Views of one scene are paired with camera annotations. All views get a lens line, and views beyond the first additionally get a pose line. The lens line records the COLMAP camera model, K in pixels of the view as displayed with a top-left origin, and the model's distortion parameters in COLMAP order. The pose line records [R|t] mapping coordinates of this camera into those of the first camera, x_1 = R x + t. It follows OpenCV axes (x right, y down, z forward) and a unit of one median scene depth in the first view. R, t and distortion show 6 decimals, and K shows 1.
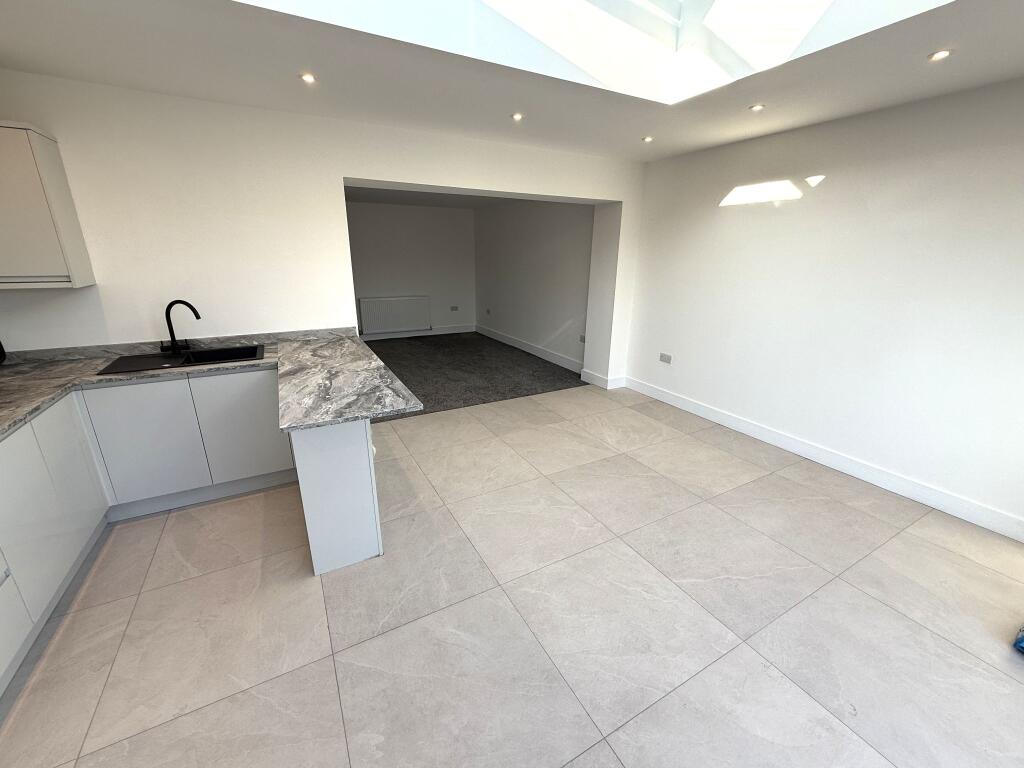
lens RADIAL K [[415.0, 0, 509.9], [0, 415.0, 384.5], [0, 0, 1]] dist [0.001765, -0.000868]
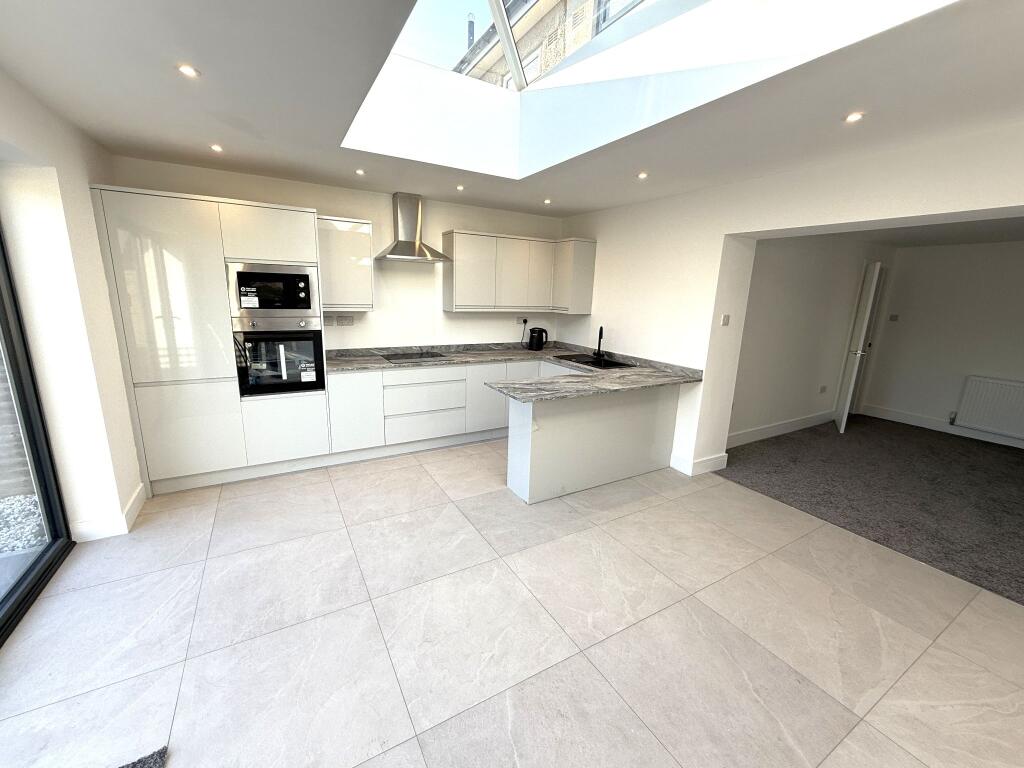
lens RADIAL K [[412.1, 0, 508.6], [0, 412.1, 384.0], [0, 0, 1]] dist [0.000923, 0.000697]
pose [[0.021661, 0.213742, -0.976650, 0.995065], [-0.336553, 0.921424, 0.194191, -0.222725], [0.941415, 0.324488, 0.091894, 0.692956]]
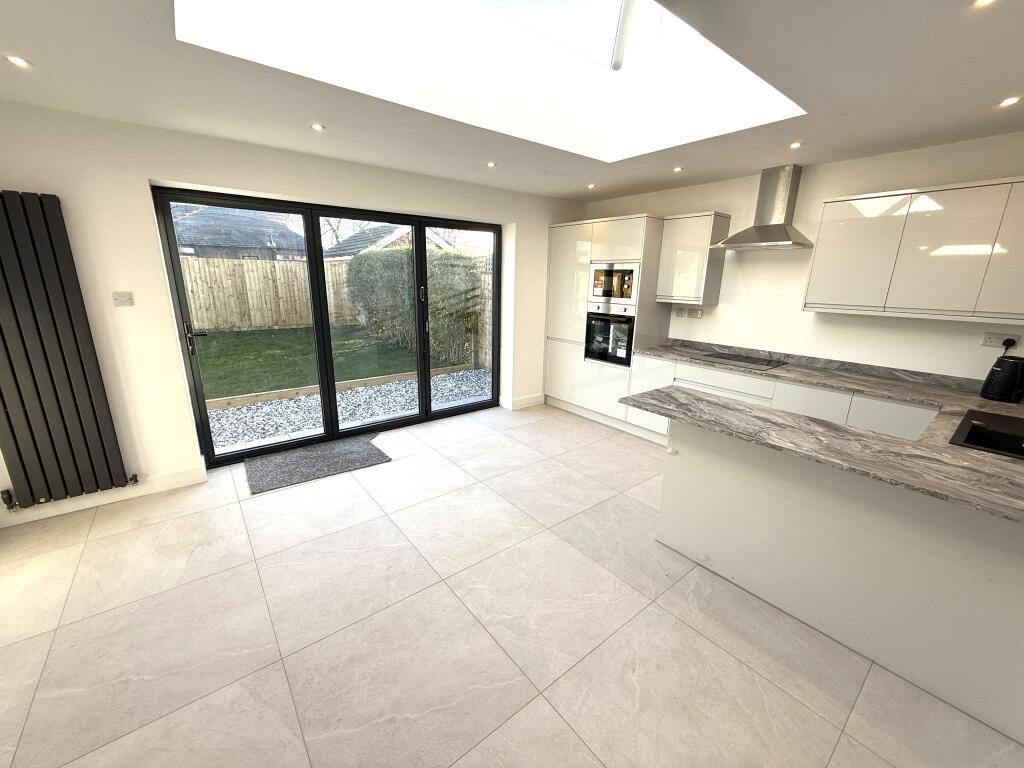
lens RADIAL K [[404.4, 0, 514.8], [0, 404.4, 384.9], [0, 0, 1]] dist [0.000598, 0.000141]
pose [[-0.983416, 0.020626, -0.180185, 0.280829], [-0.080343, 0.841159, 0.534786, -0.536786], [0.162595, 0.540394, -0.825553, 1.674846]]
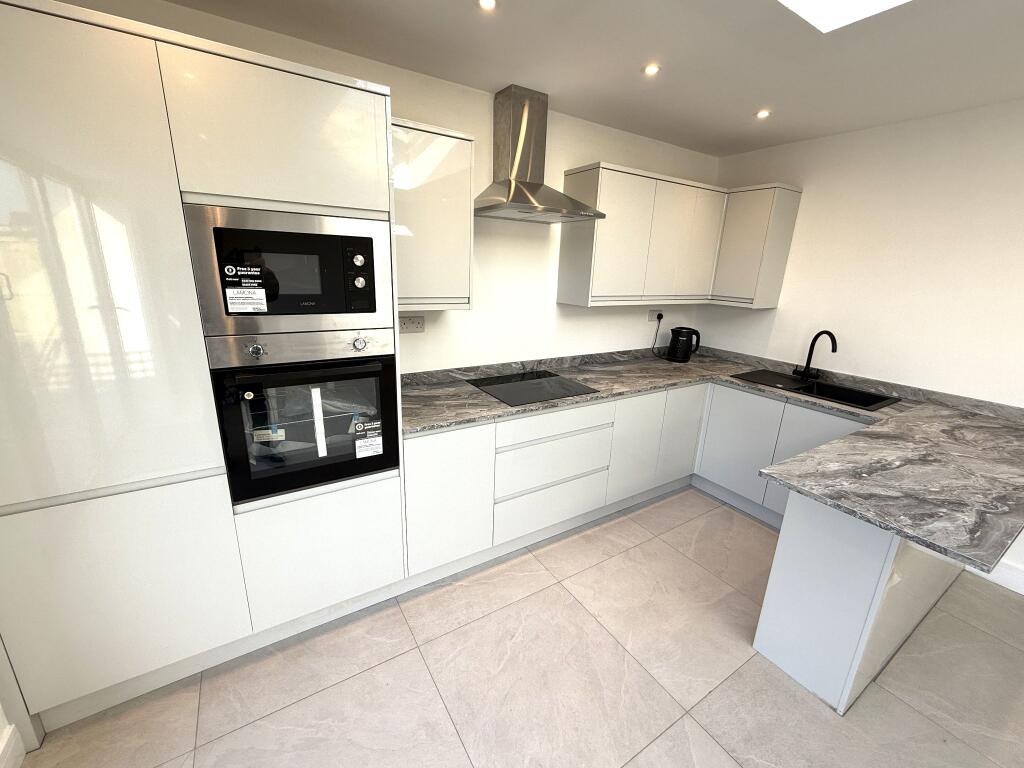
lens RADIAL K [[415.0, 0, 509.9], [0, 415.0, 384.5], [0, 0, 1]] dist [0.001765, -0.000868]
pose [[0.059179, 0.268441, -0.961477, 0.185155], [-0.339018, 0.911324, 0.233572, -0.071313], [0.938917, 0.312135, 0.144938, 0.212493]]
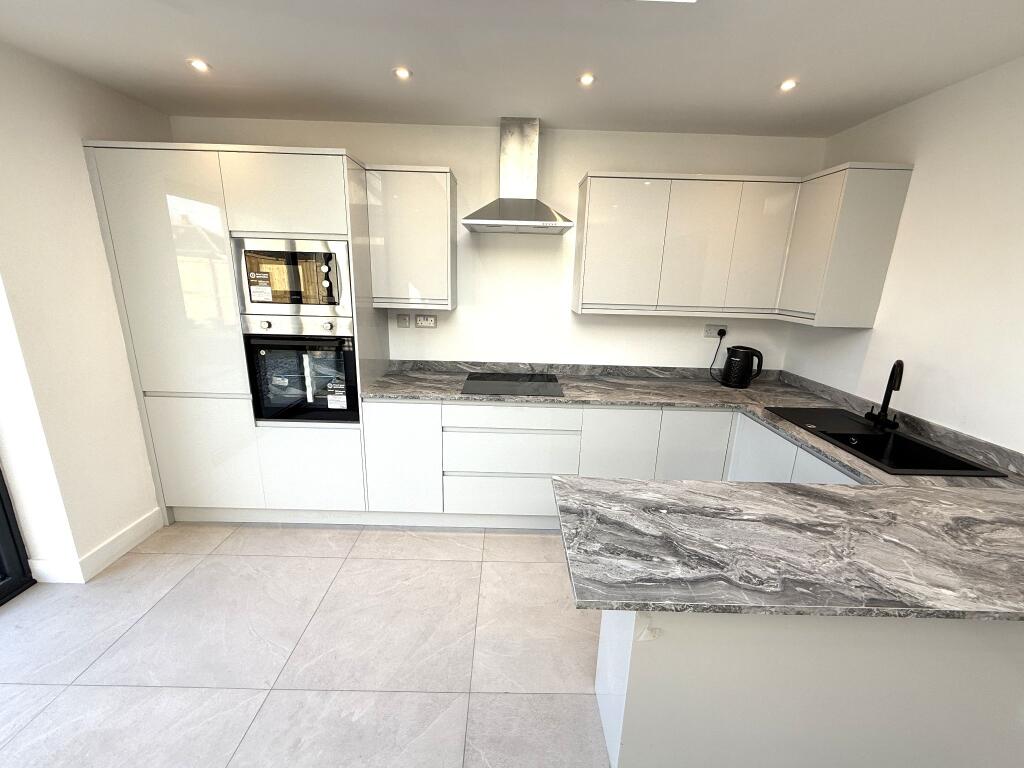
lens RADIAL K [[412.1, 0, 508.6], [0, 412.1, 384.0], [0, 0, 1]] dist [0.000923, 0.000697]
pose [[-0.475216, 0.203267, -0.856068, 0.154392], [-0.300159, 0.877132, 0.374891, -0.275905], [0.827088, 0.435111, -0.355815, 0.855458]]
